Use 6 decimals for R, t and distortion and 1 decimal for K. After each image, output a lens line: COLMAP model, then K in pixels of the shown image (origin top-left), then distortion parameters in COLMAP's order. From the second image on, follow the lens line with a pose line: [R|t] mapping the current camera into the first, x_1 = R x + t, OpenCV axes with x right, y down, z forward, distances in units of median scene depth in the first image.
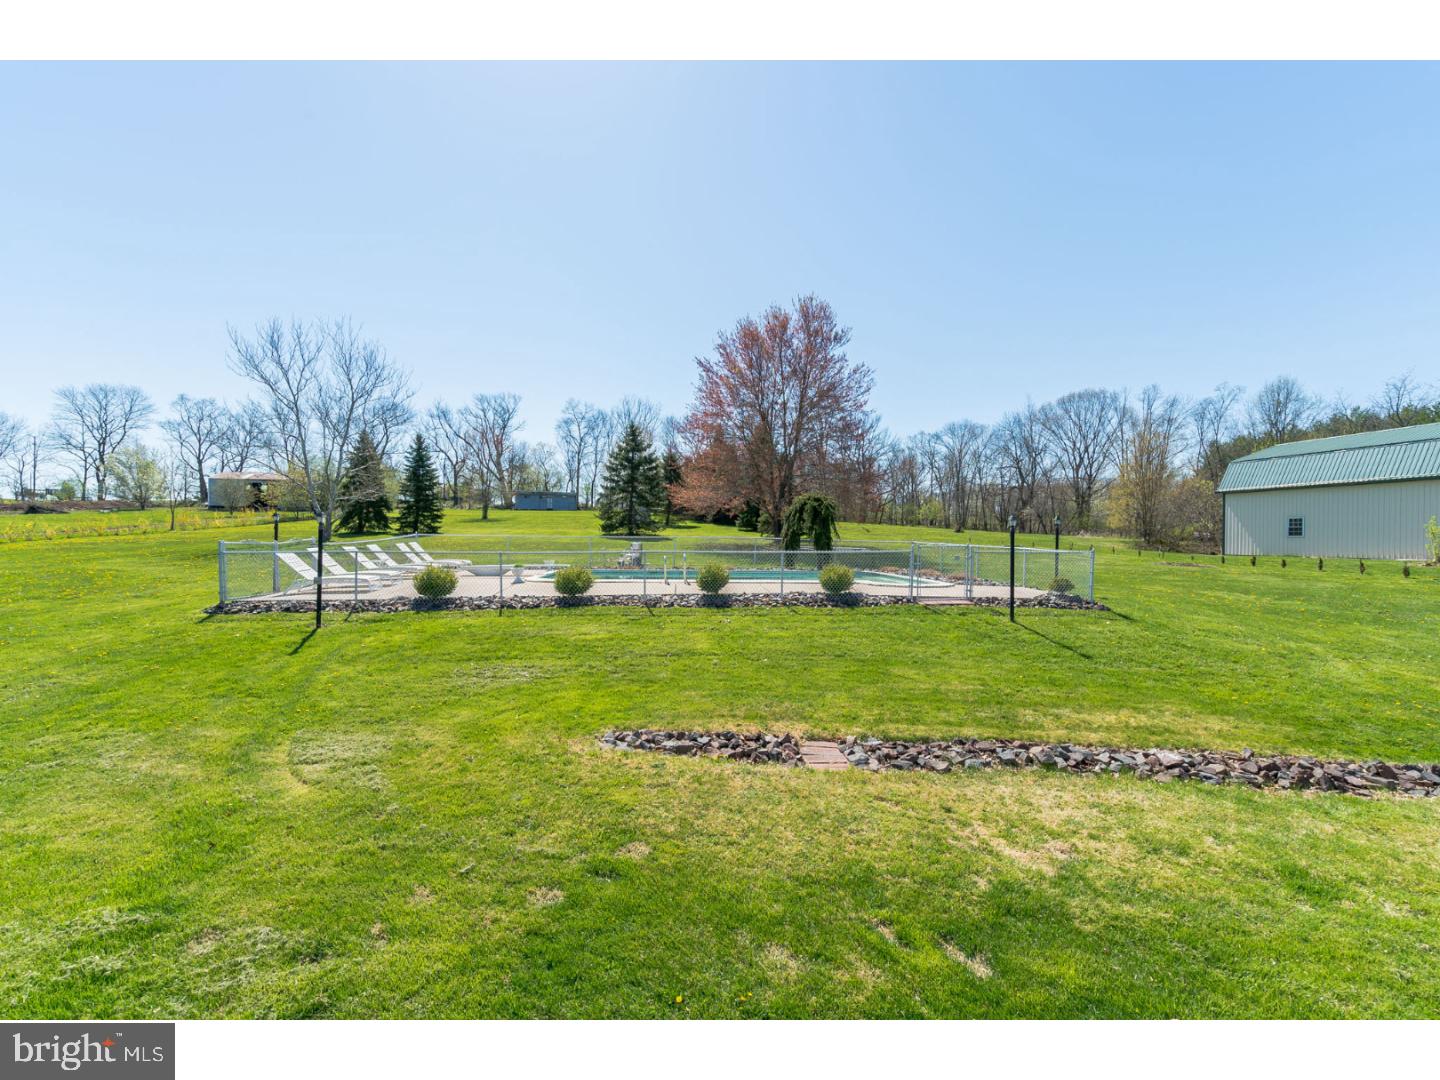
lens RADIAL K [[657.9, 0, 714.8], [0, 657.9, 541.5], [0, 0, 1]] dist [-0.001180, 0.000219]
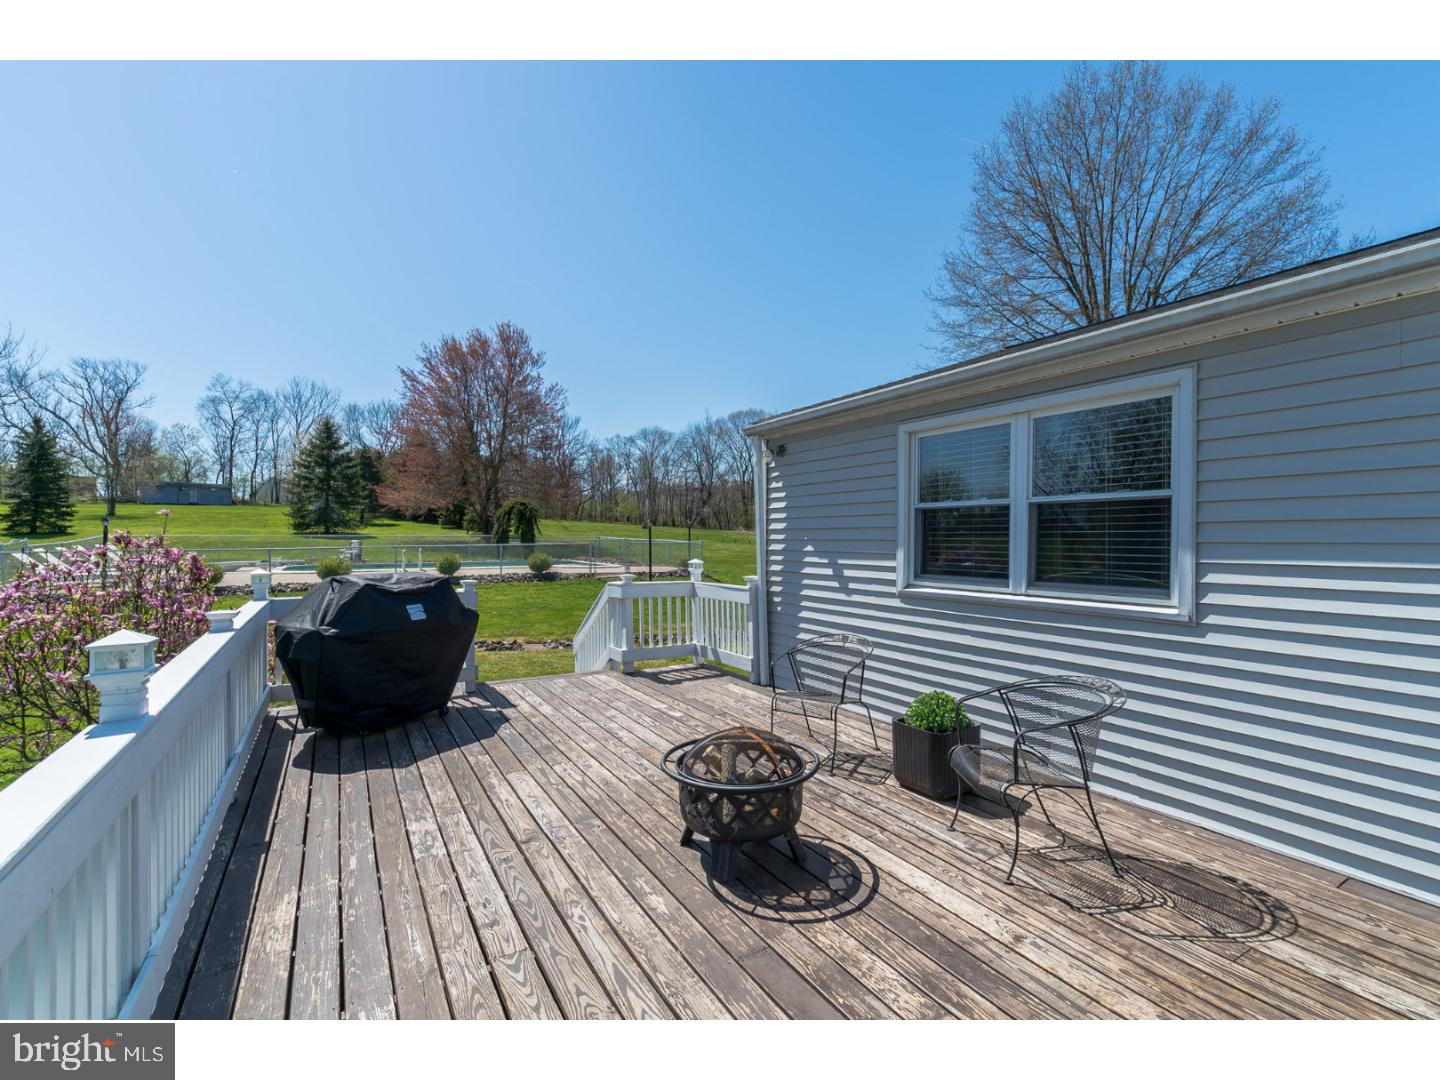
lens RADIAL K [[657.9, 0, 714.8], [0, 657.9, 541.5], [0, 0, 1]] dist [-0.001180, 0.000219]
pose [[0.902359, -0.013330, 0.430779, -0.019267], [0.010897, 0.999908, 0.008116, 0.000372], [-0.430847, -0.002629, 0.902421, -0.100331]]
